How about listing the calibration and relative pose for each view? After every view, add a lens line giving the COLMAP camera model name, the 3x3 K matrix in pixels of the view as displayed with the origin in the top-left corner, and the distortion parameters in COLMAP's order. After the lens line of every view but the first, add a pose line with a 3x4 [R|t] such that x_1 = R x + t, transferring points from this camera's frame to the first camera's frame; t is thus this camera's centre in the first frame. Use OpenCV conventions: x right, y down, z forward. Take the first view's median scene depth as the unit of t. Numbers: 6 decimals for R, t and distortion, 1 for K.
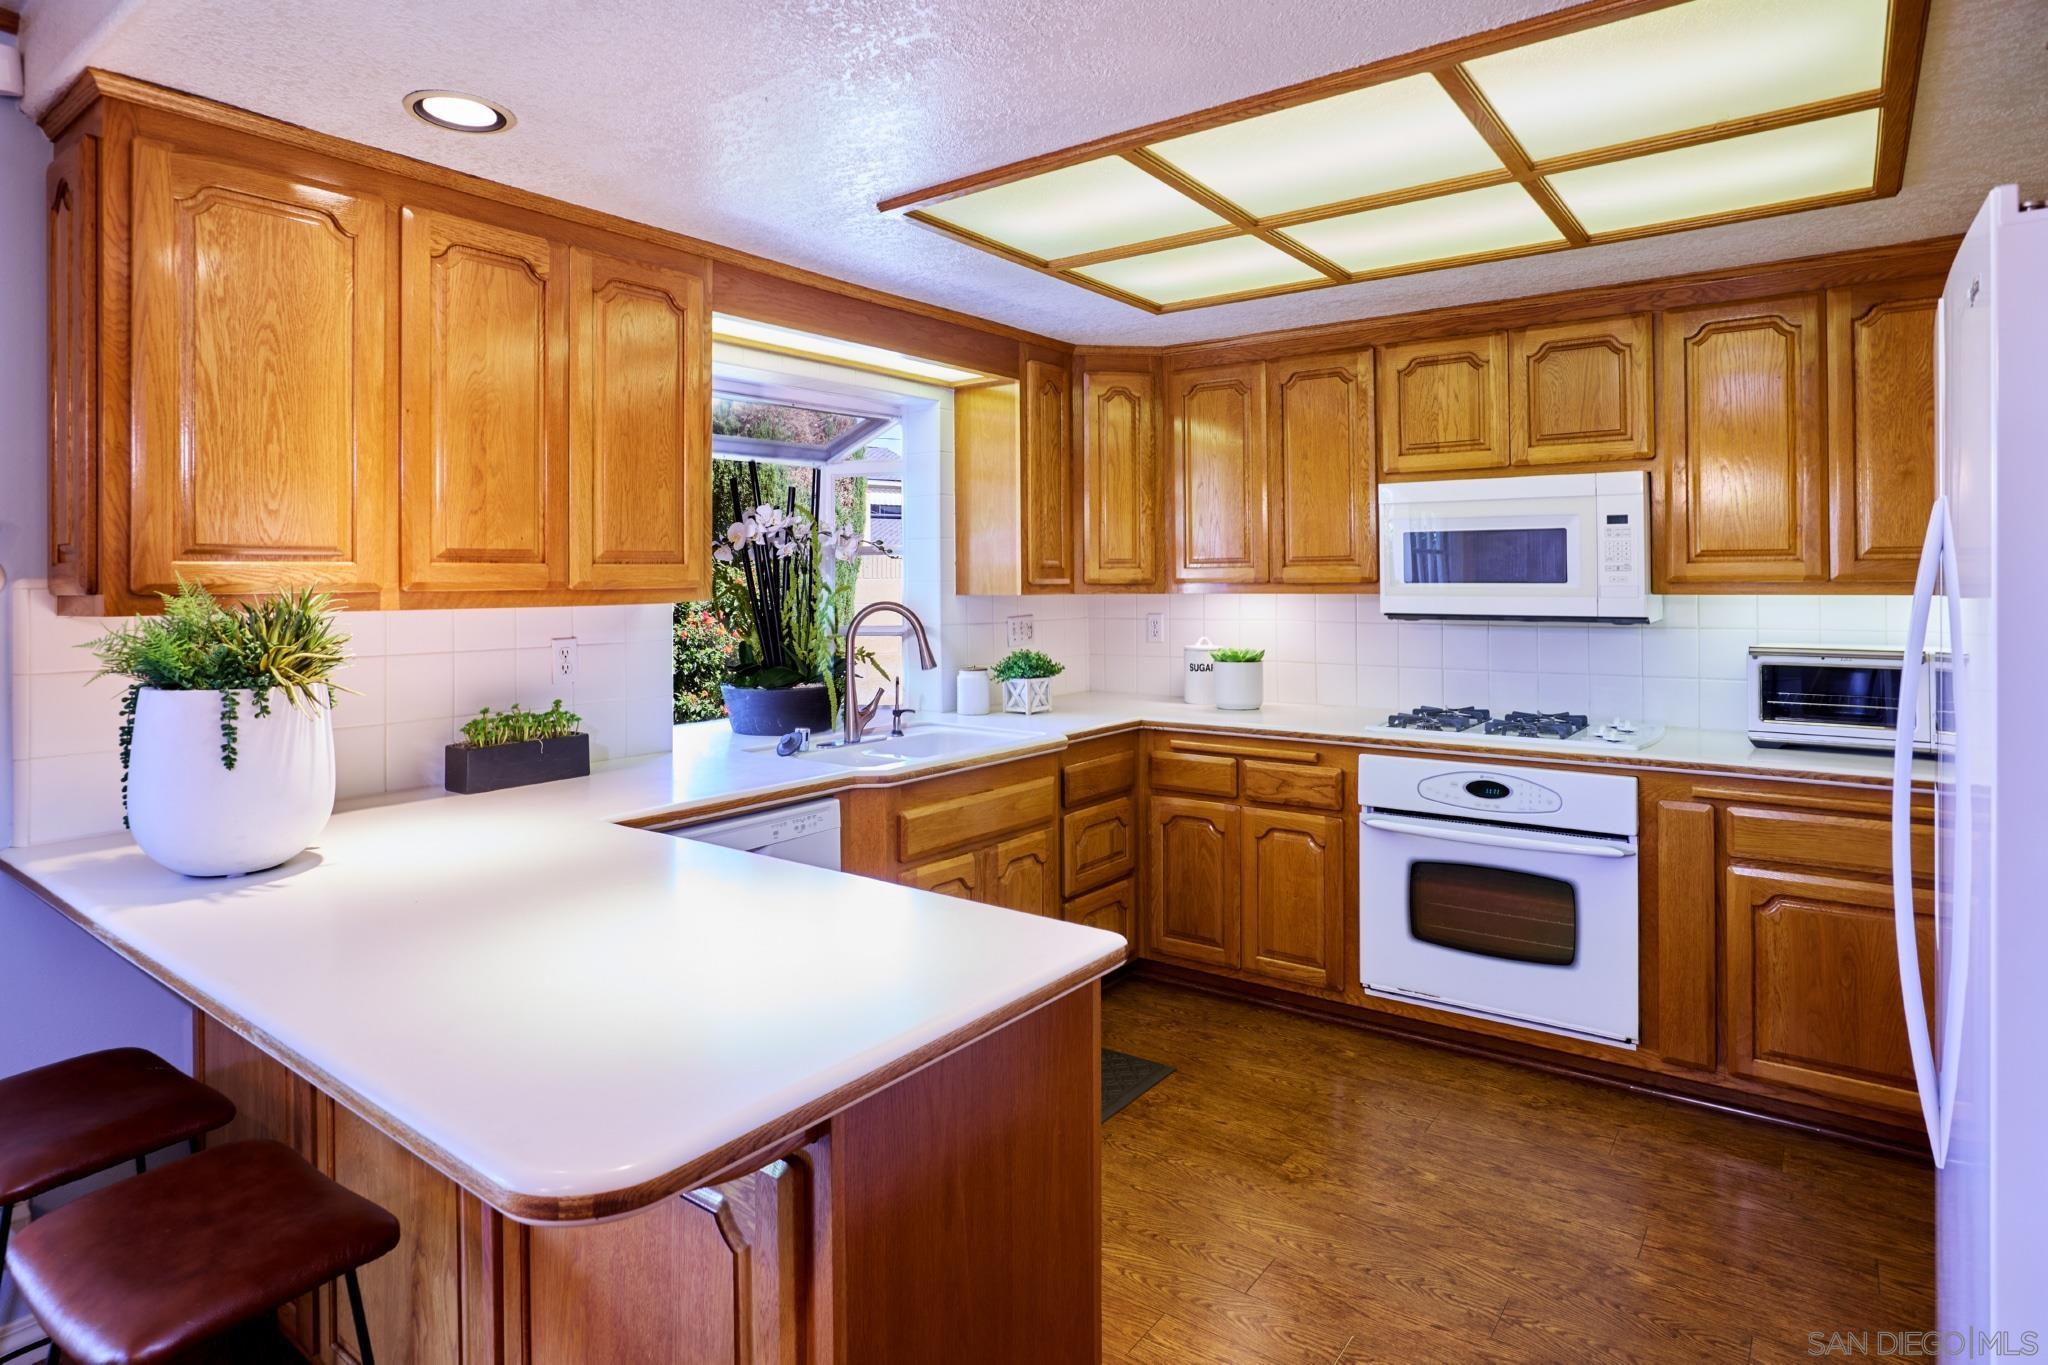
lens RADIAL K [[1117.0, 0, 1008.1], [0, 1117.0, 587.6], [0, 0, 1]] dist [0.001665, 0.003253]
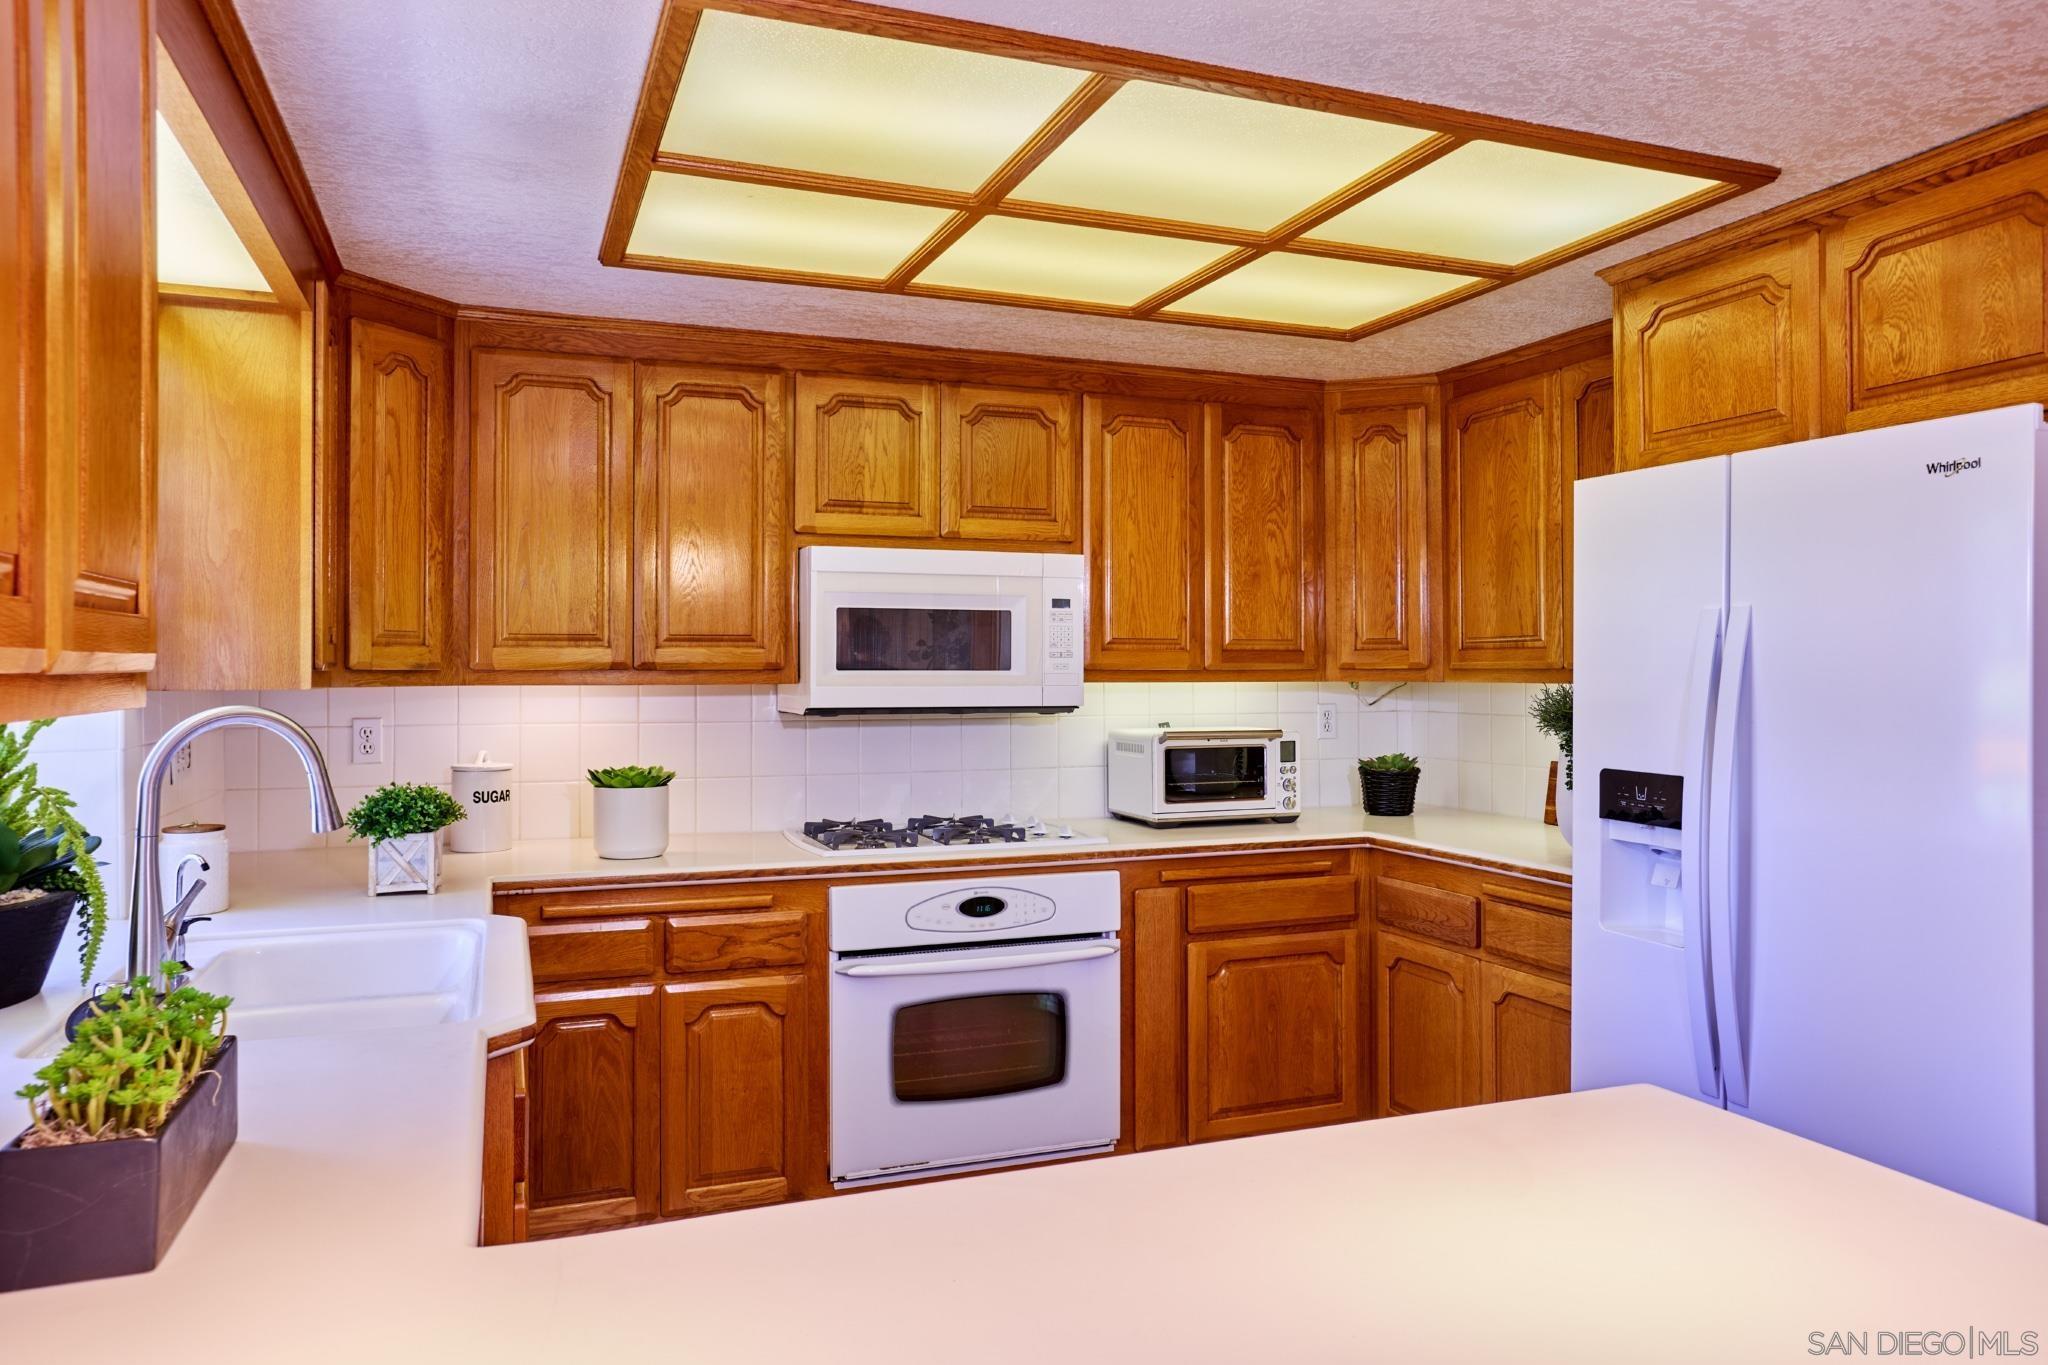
lens RADIAL K [[1419.3, 0, 1022.9], [0, 1419.3, 666.1], [0, 0, 1]] dist [-0.009139, 0.002333]
pose [[0.544351, 0.003757, 0.838849, -0.441314], [0.000873, 0.999987, -0.005045, -0.001800], [-0.838857, 0.003478, 0.544340, 0.332862]]
